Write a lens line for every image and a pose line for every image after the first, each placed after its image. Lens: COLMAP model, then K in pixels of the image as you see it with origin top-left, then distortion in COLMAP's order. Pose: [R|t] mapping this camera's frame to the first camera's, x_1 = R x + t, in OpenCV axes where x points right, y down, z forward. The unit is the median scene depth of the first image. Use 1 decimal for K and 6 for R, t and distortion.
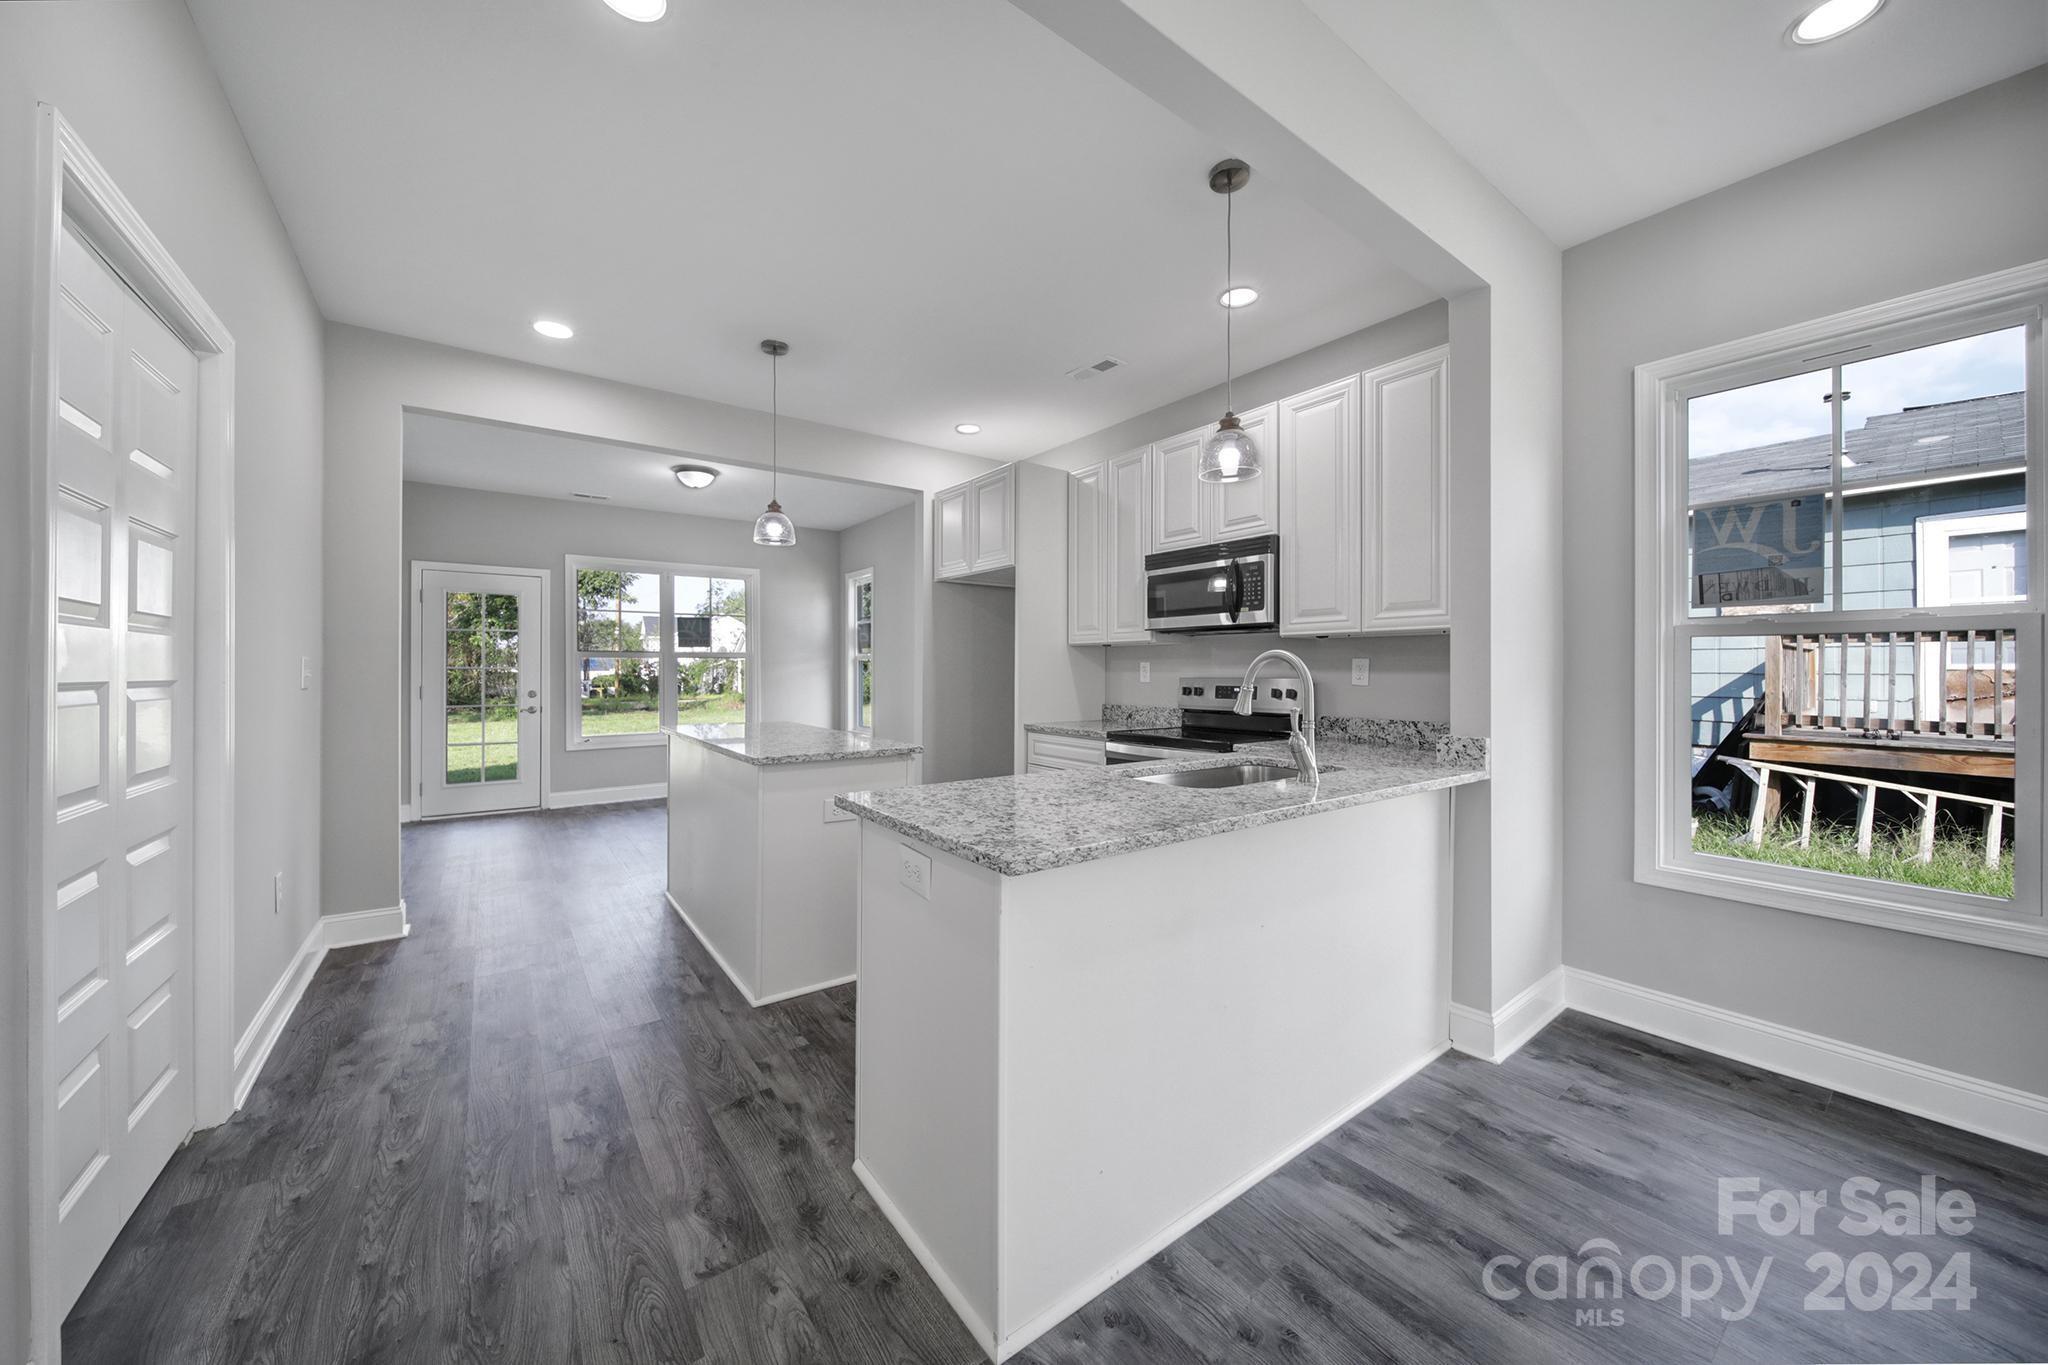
lens RADIAL K [[714.1, 0, 1015.6], [0, 714.1, 673.2], [0, 0, 1]] dist [-0.000515, -0.000185]
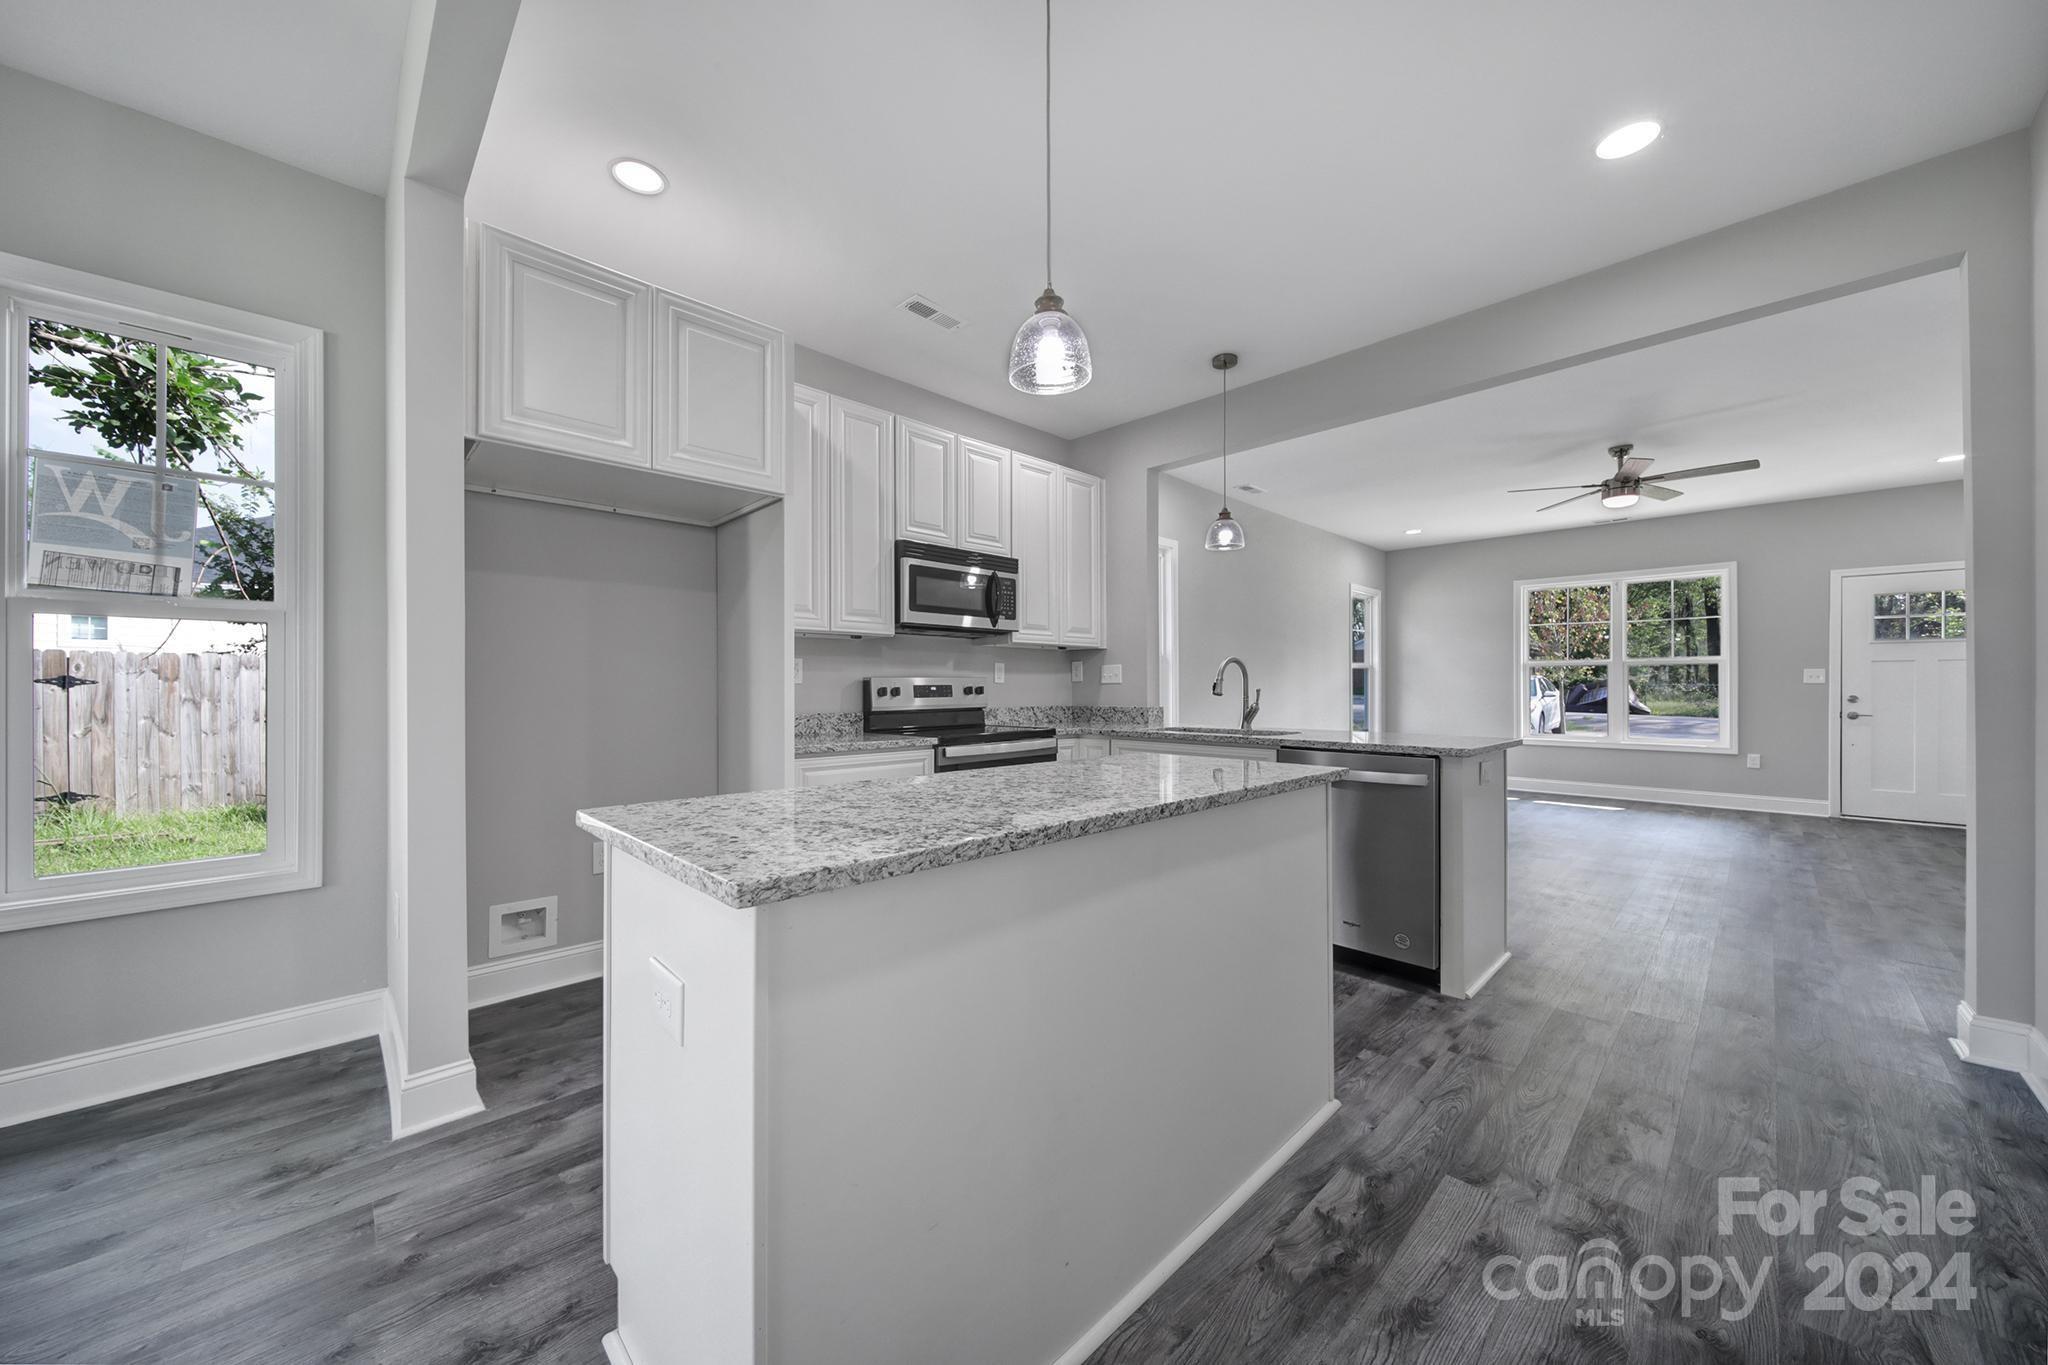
lens RADIAL K [[722.7, 0, 1017.0], [0, 722.7, 687.0], [0, 0, 1]] dist [-0.000519, -0.001058]
pose [[-0.127499, -0.001108, 0.991838, -0.766668], [0.006246, 0.999979, 0.001920, 0.019774], [-0.991819, 0.006440, -0.127489, 1.021666]]
